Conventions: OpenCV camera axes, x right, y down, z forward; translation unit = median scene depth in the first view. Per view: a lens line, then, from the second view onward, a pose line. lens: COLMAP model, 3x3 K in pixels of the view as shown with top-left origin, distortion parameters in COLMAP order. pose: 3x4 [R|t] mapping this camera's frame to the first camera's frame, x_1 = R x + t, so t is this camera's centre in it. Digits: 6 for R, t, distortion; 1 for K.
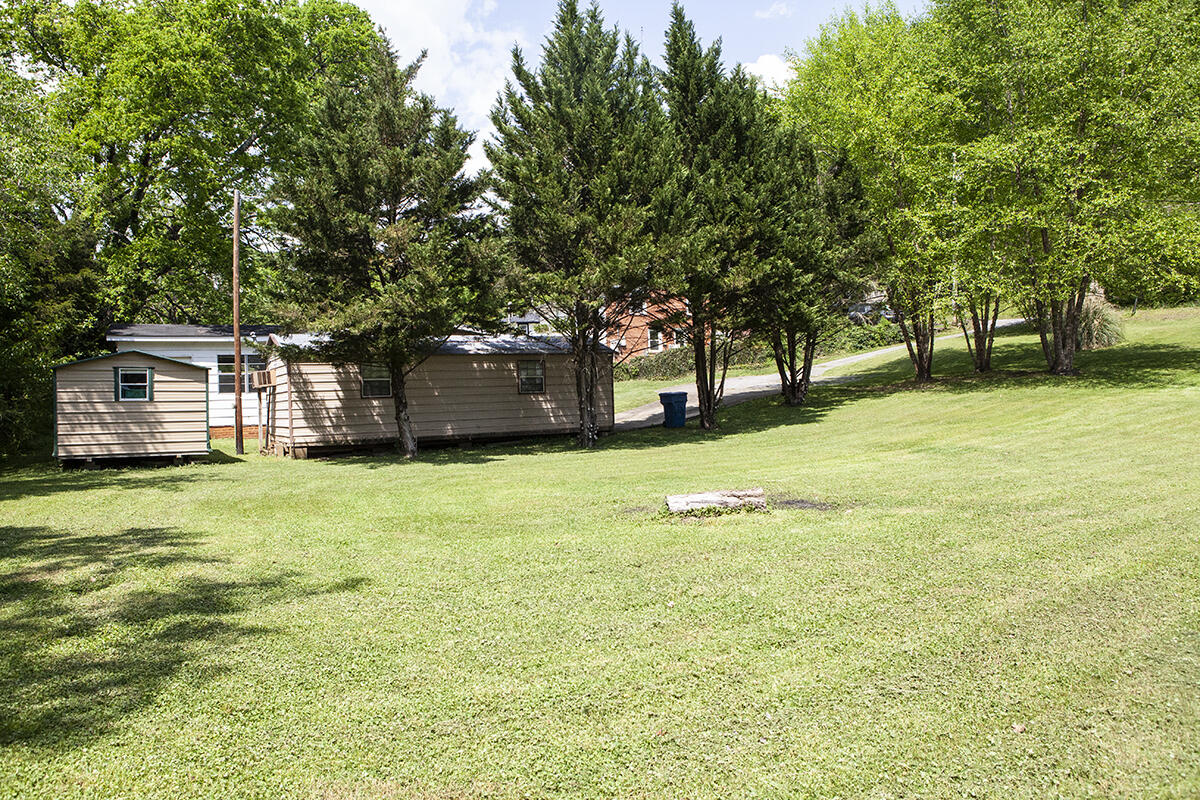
lens RADIAL K [[841.7, 0, 592.5], [0, 841.7, 402.0], [0, 0, 1]] dist [-0.110623, 0.090753]
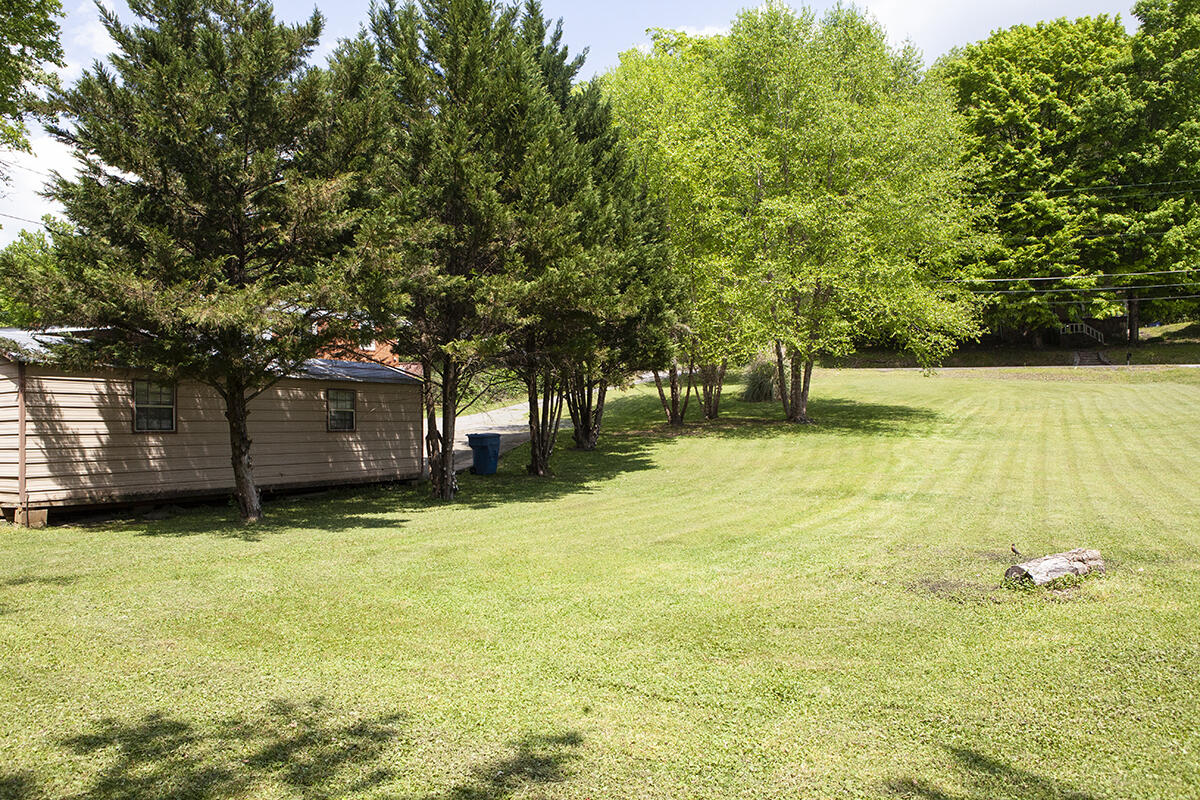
lens RADIAL K [[841.7, 0, 592.5], [0, 841.7, 402.0], [0, 0, 1]] dist [-0.110623, 0.090753]
pose [[0.866808, 0.036124, 0.497333, -0.259970], [-0.010355, 0.998461, -0.054475, 0.002308], [-0.498535, 0.042069, 0.865848, 0.215899]]
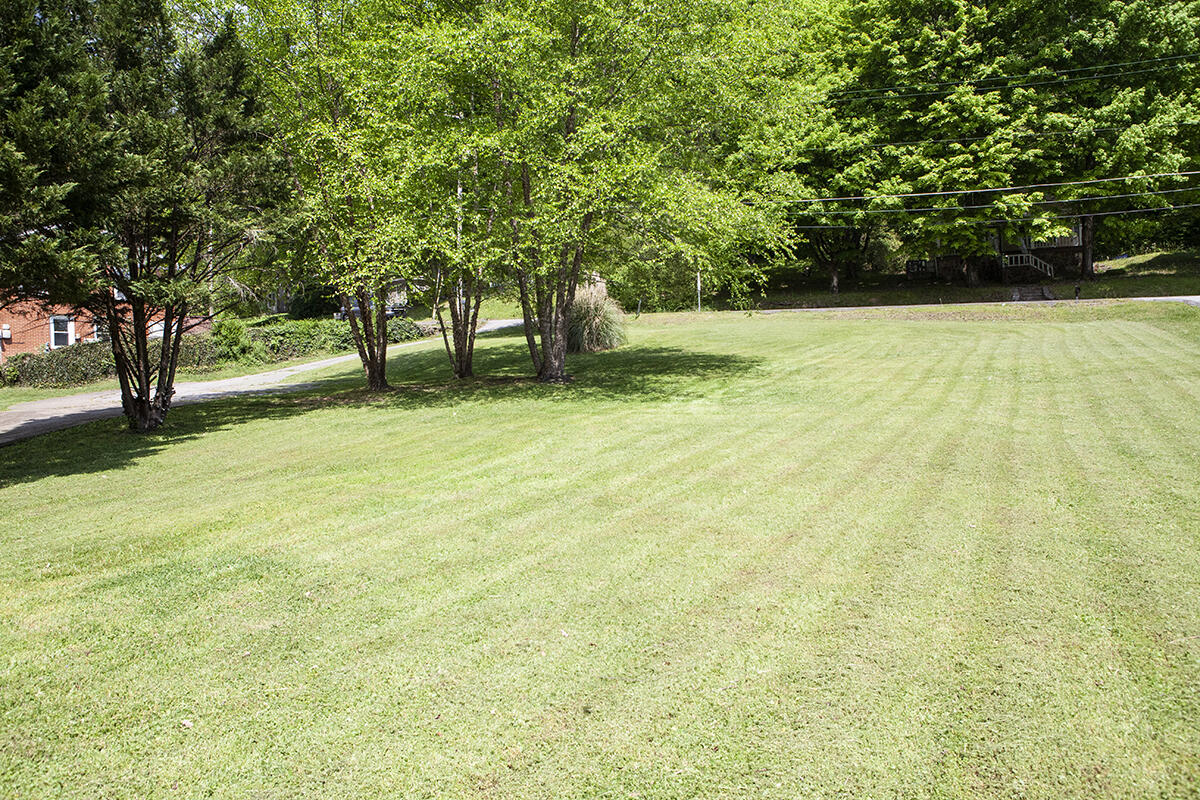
lens RADIAL K [[841.7, 0, 592.5], [0, 841.7, 402.0], [0, 0, 1]] dist [-0.110623, 0.090753]
pose [[0.865334, -0.005168, 0.501169, 0.264865], [0.009139, 0.999943, -0.005468, -0.012673], [-0.501112, 0.009312, 0.865332, 0.379366]]
